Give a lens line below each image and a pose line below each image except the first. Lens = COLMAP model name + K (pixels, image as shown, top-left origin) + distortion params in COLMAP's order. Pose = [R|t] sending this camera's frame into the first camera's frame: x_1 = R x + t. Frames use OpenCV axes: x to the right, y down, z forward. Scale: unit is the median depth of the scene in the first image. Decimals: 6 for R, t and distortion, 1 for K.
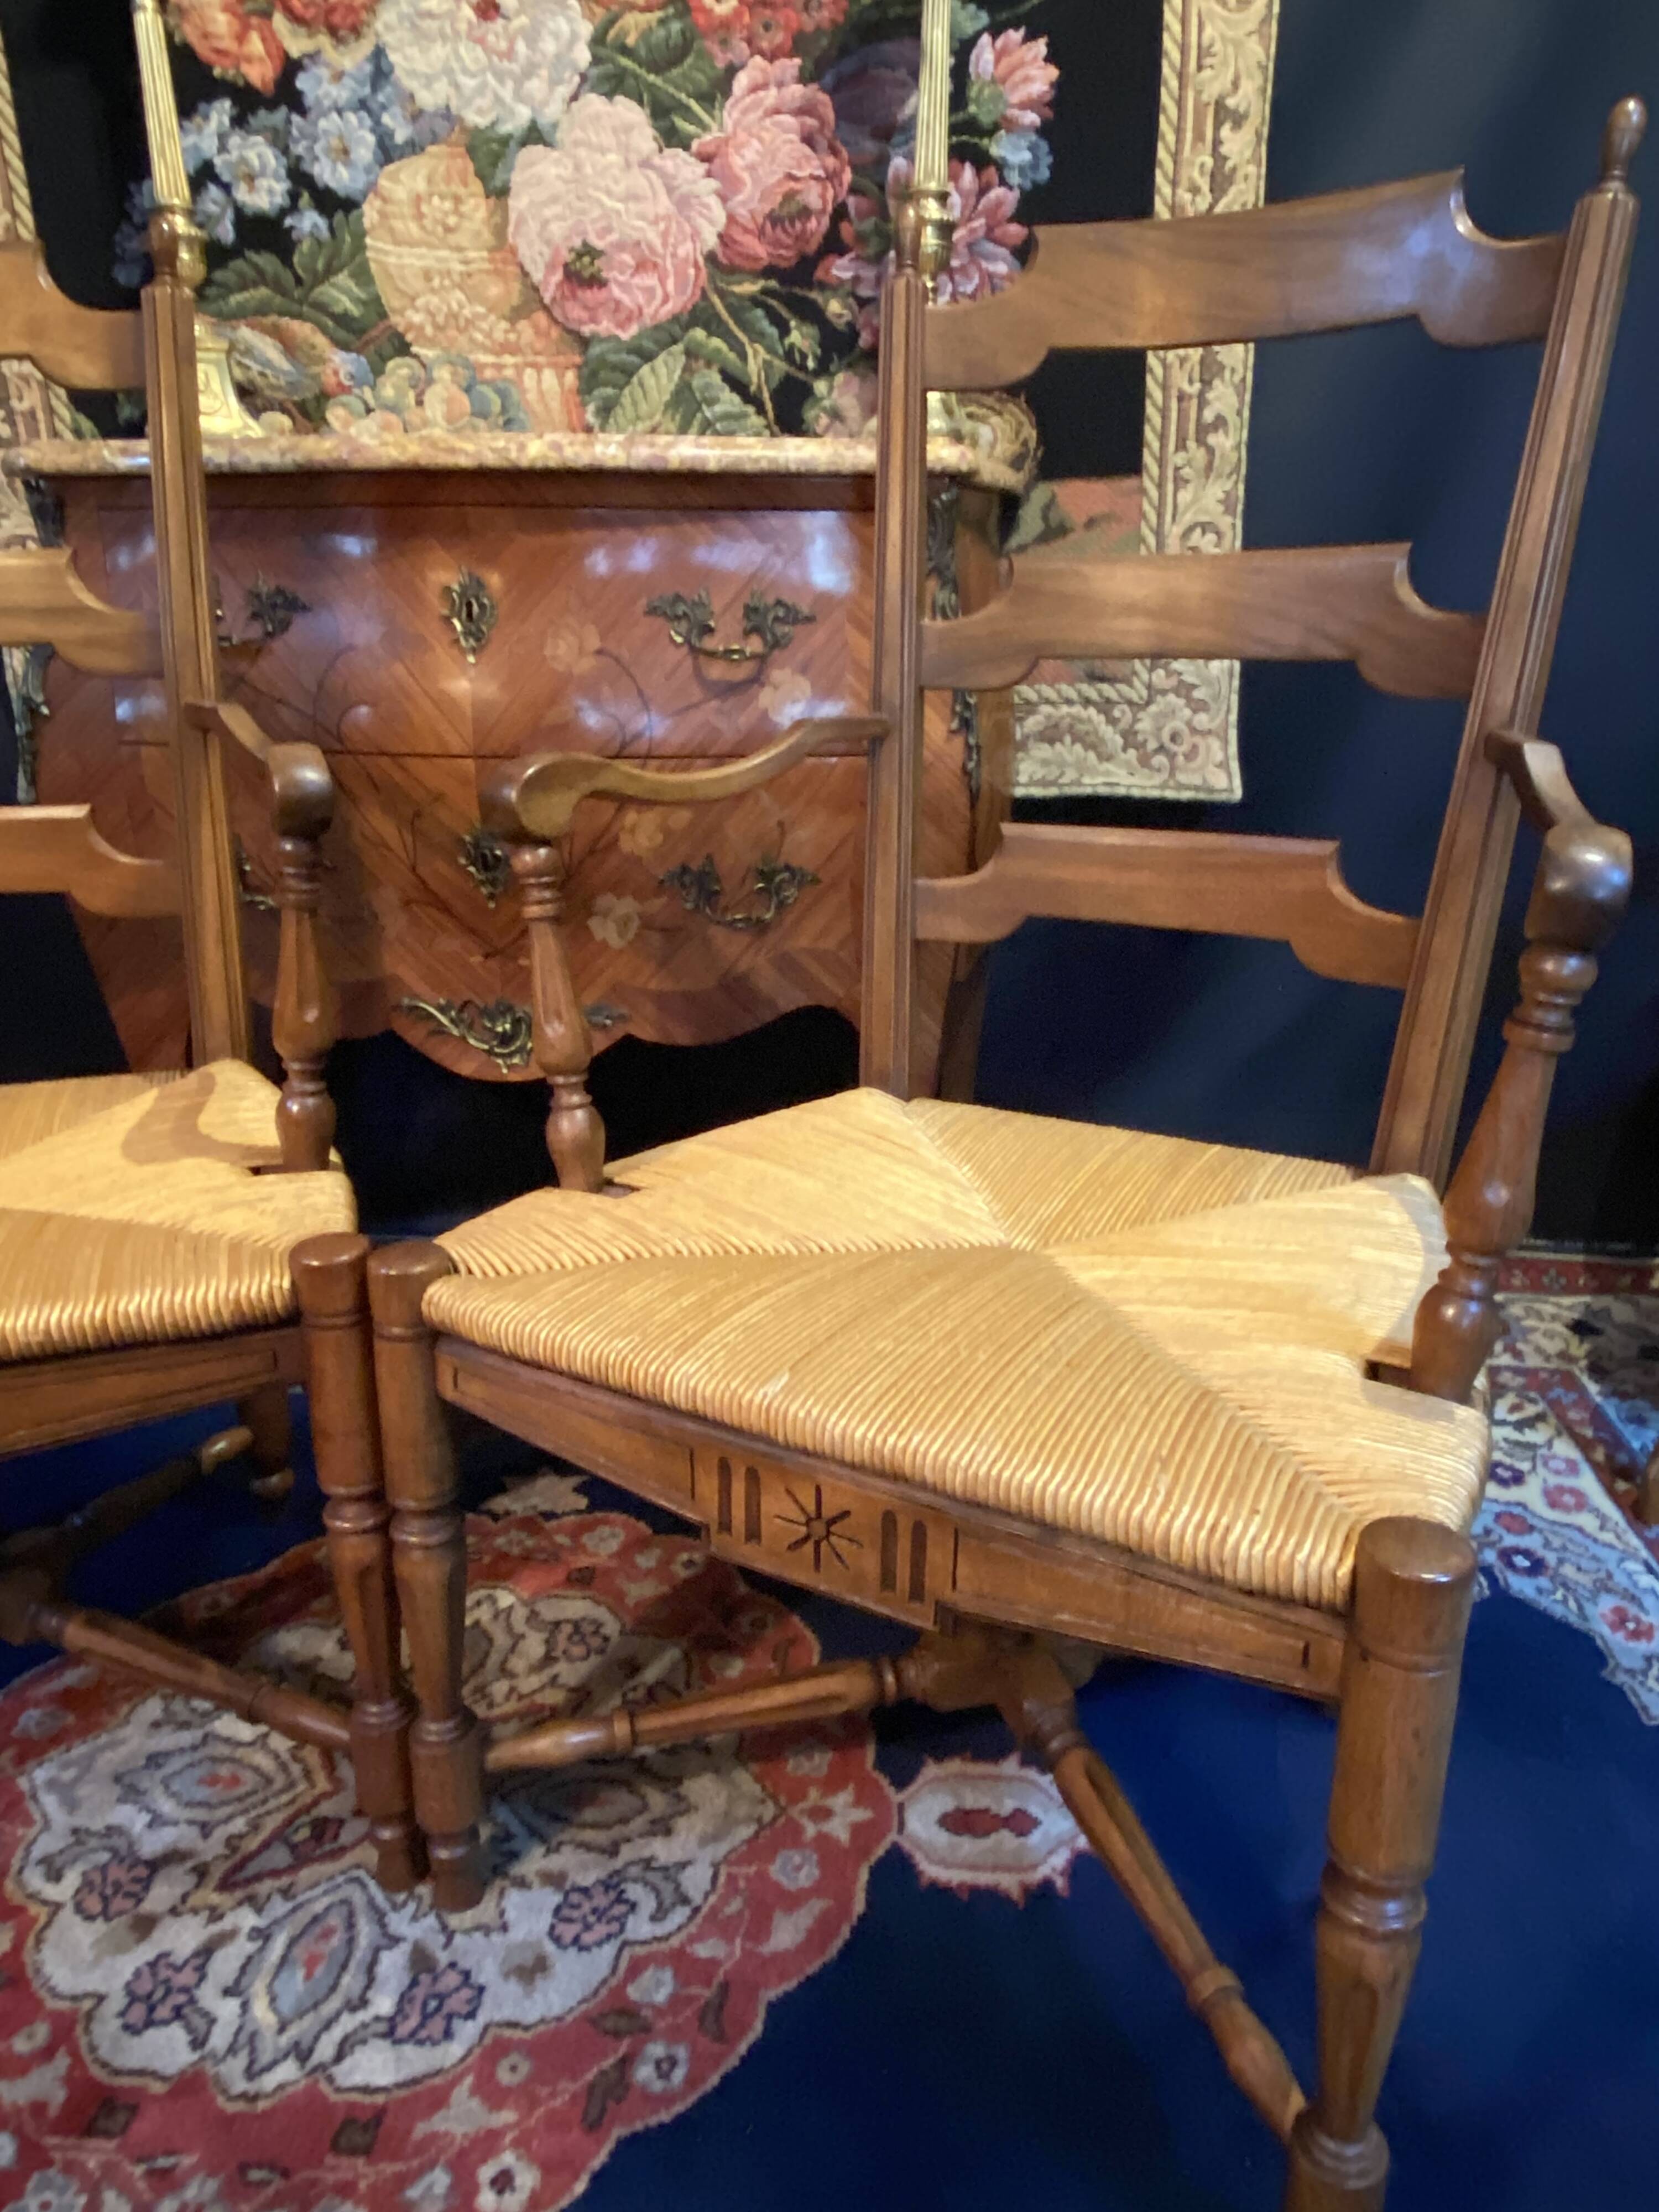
lens RADIAL K [[1483.4, 0, 848.0], [0, 1483.4, 1120.0], [0, 0, 1]] dist [0.067144, -0.083637]
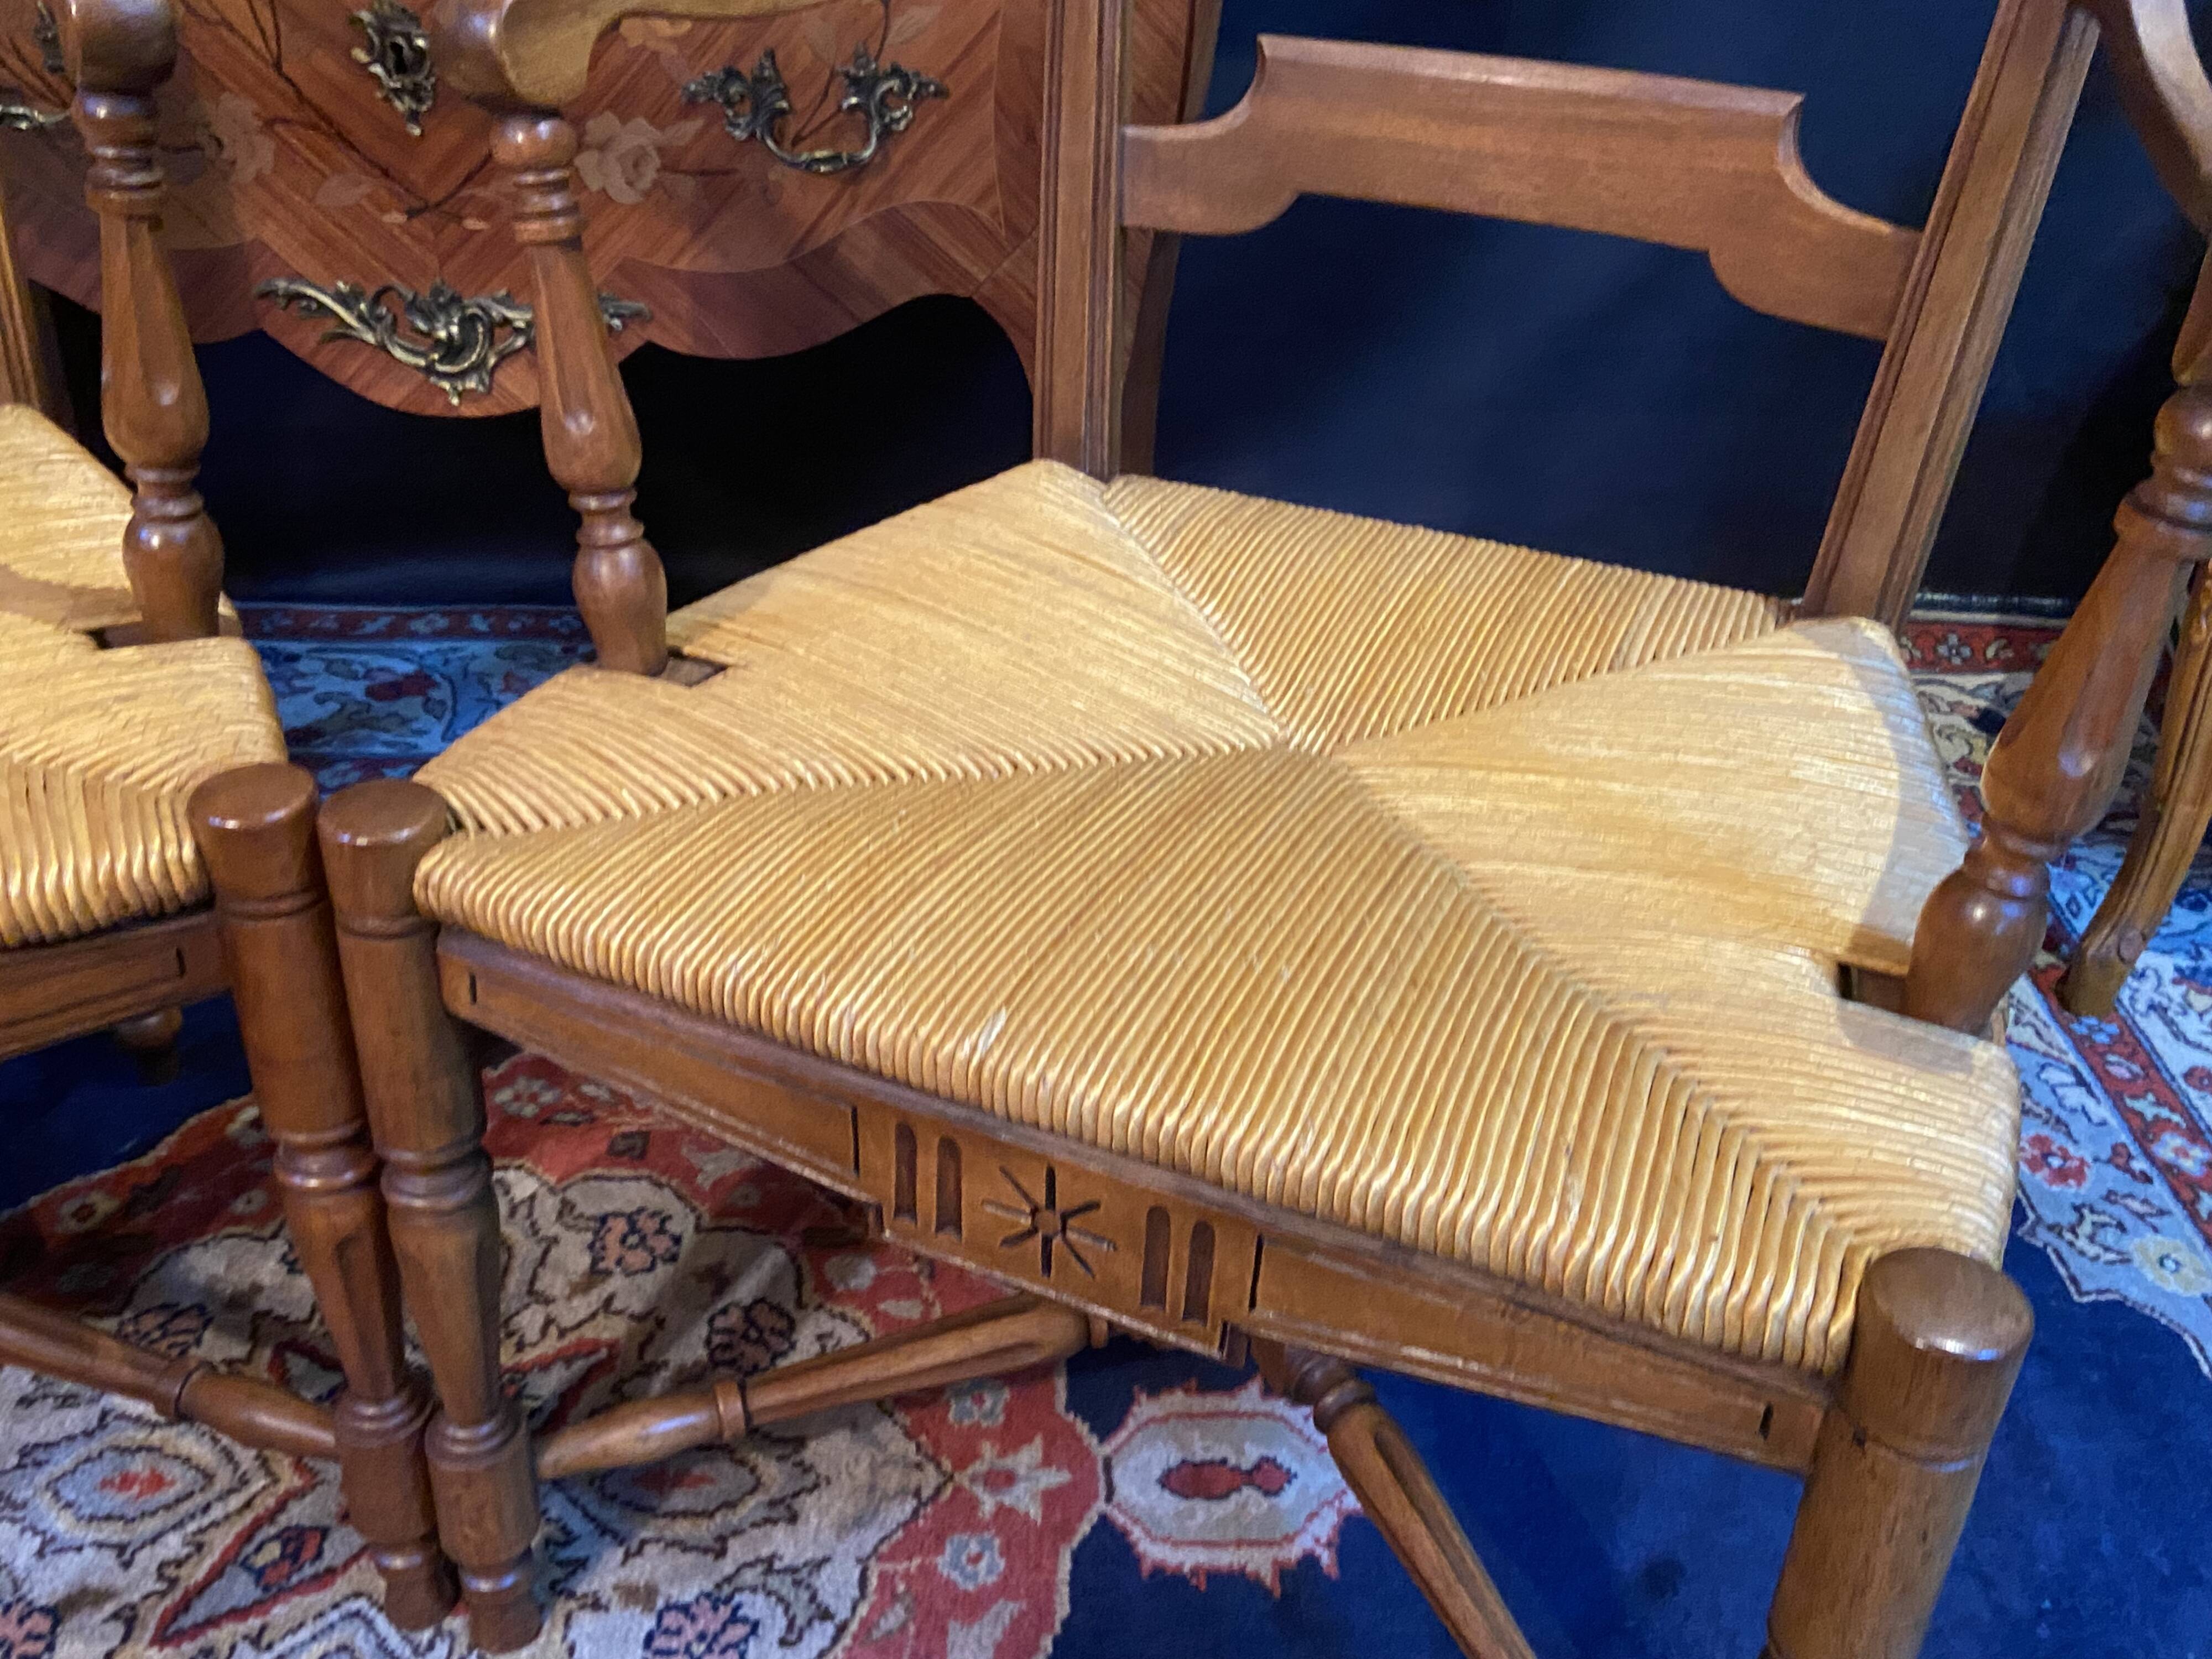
lens RADIAL K [[2086.8, 0, 1101.2], [0, 2086.8, 825.2], [0, 0, 1]] dist [0.065759, 0.000000]
pose [[0.995146, -0.023230, 0.095633, -0.054468], [-0.000399, 0.970780, 0.239971, -0.087196], [-0.098413, -0.238844, 0.966058, 0.068874]]
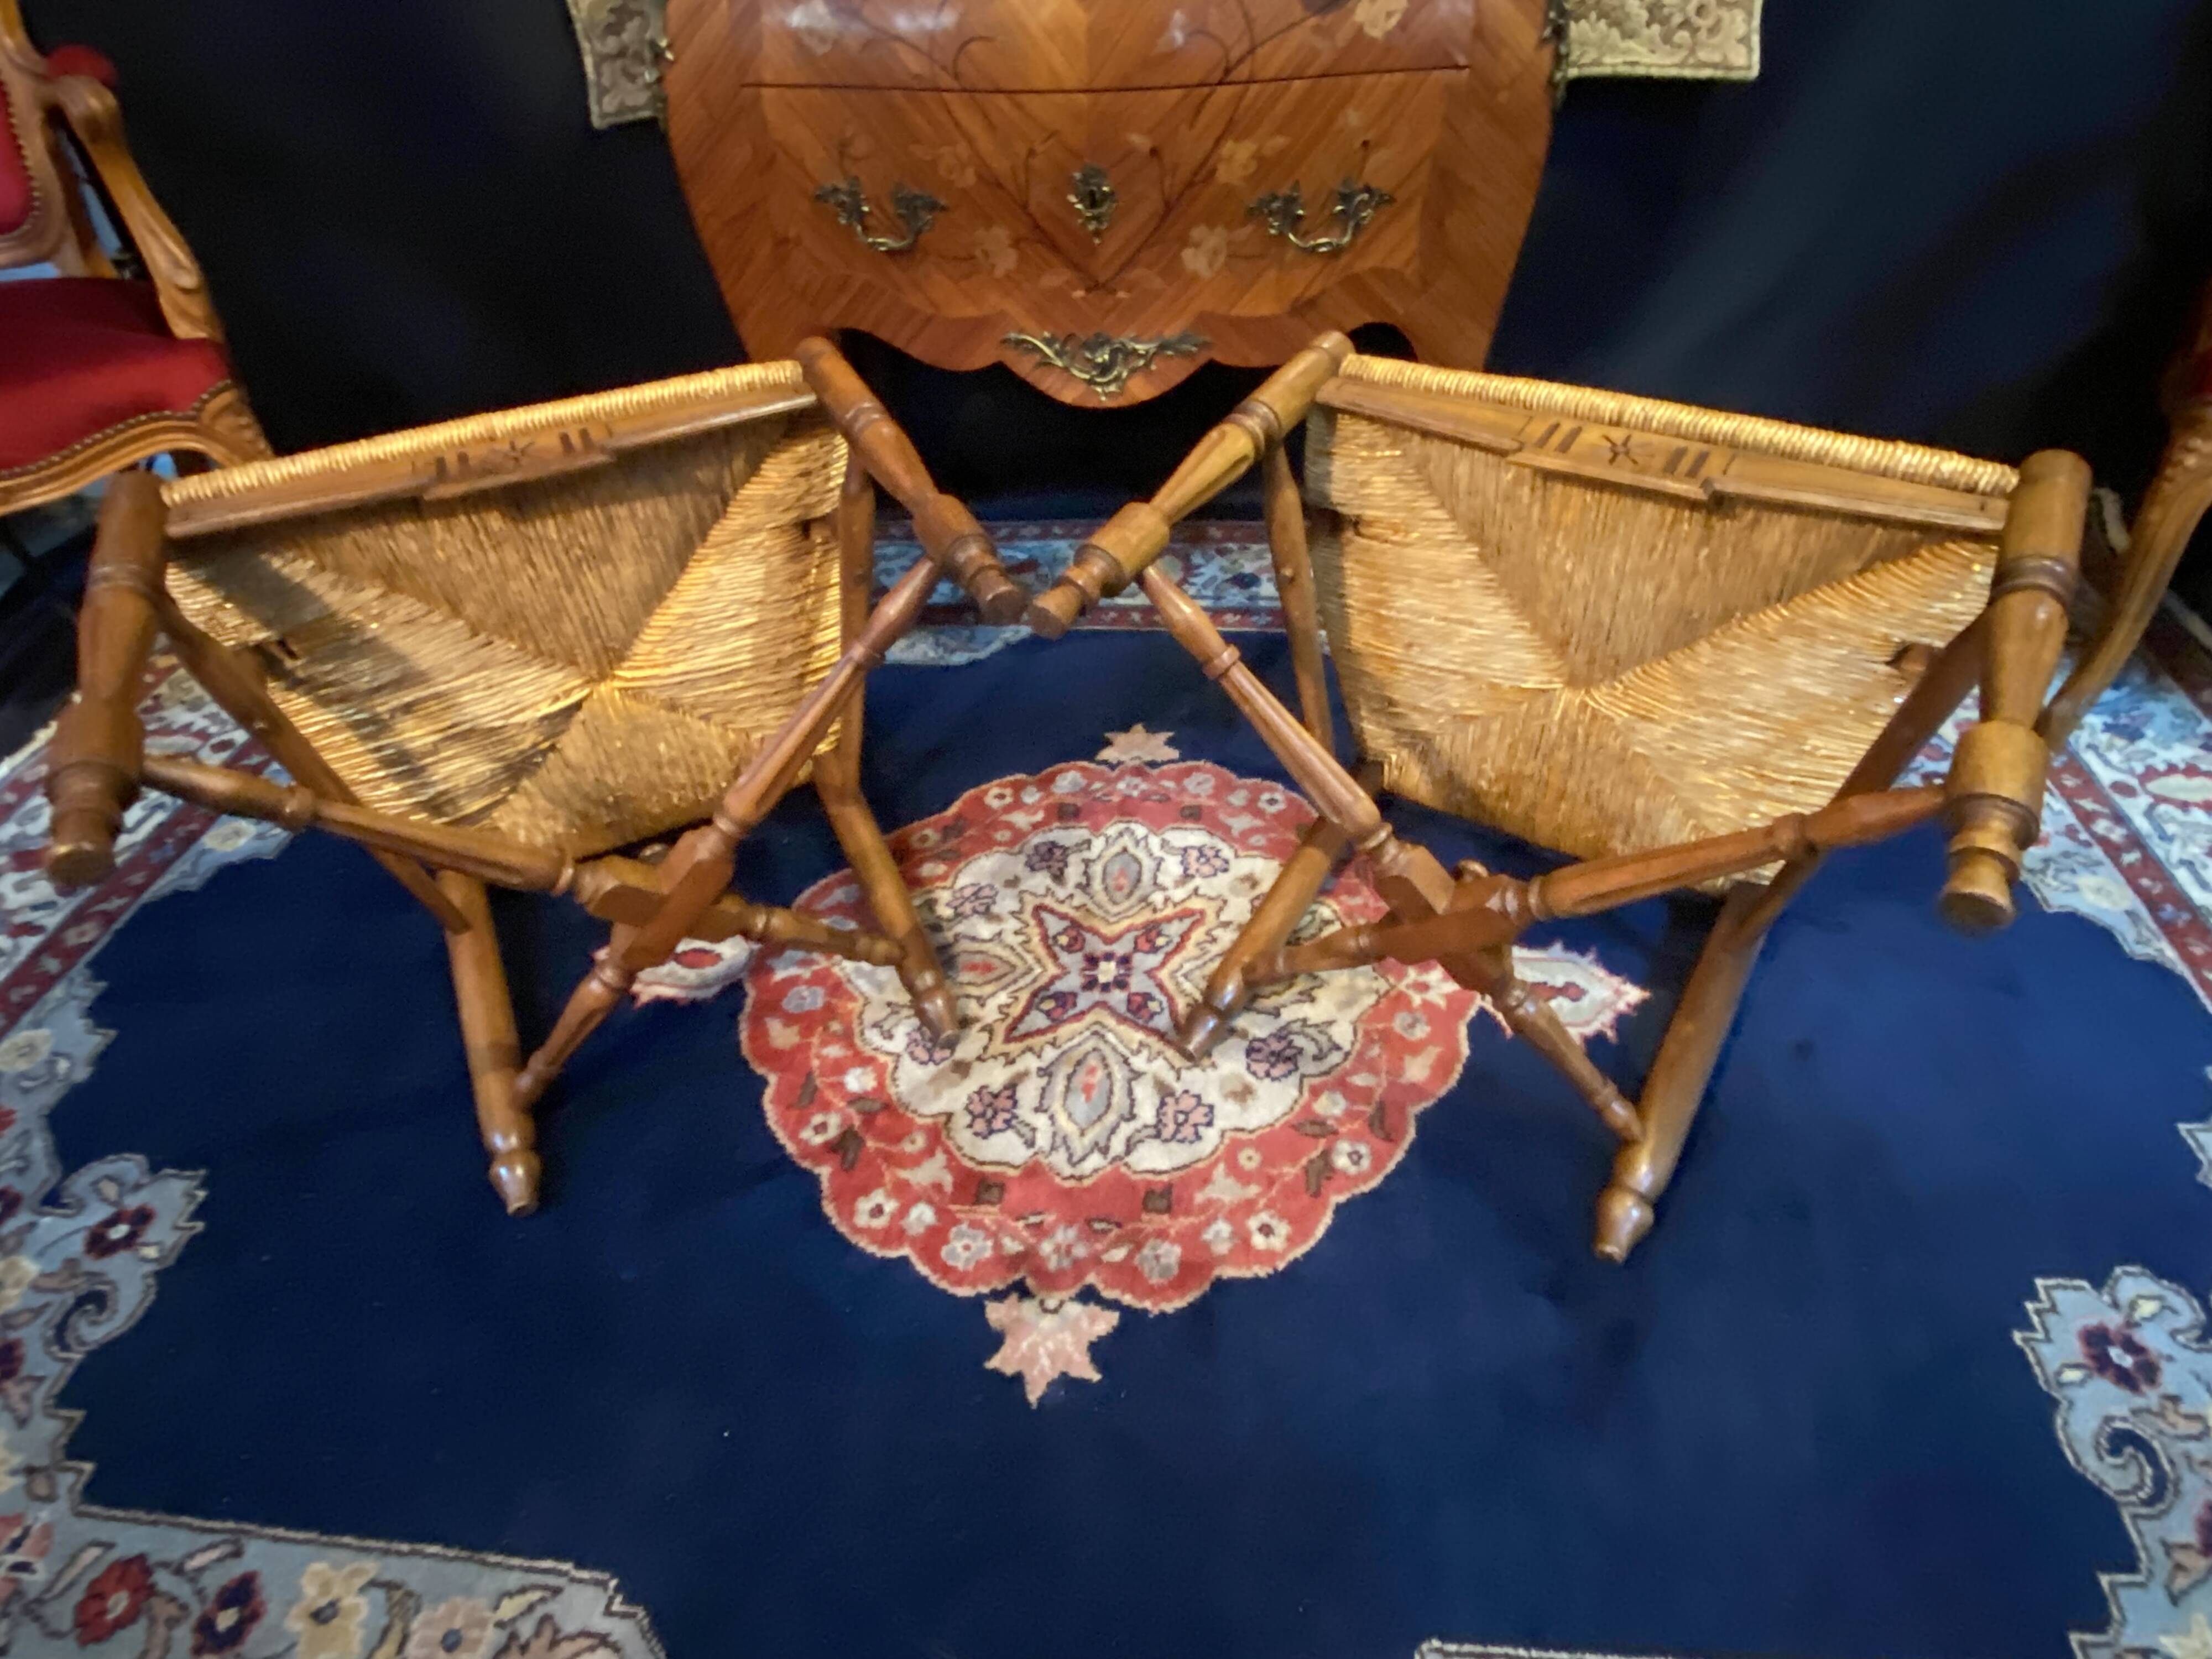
lens RADIAL K [[1234.1, 0, 1115.3], [0, 1234.1, 818.7], [0, 0, 1]] dist [0.048142, -0.046534]
pose [[0.998890, -0.018243, -0.043428, -0.222613], [0.032615, 0.933063, 0.358231, -0.086665], [0.033986, -0.359249, 0.932623, -0.009667]]
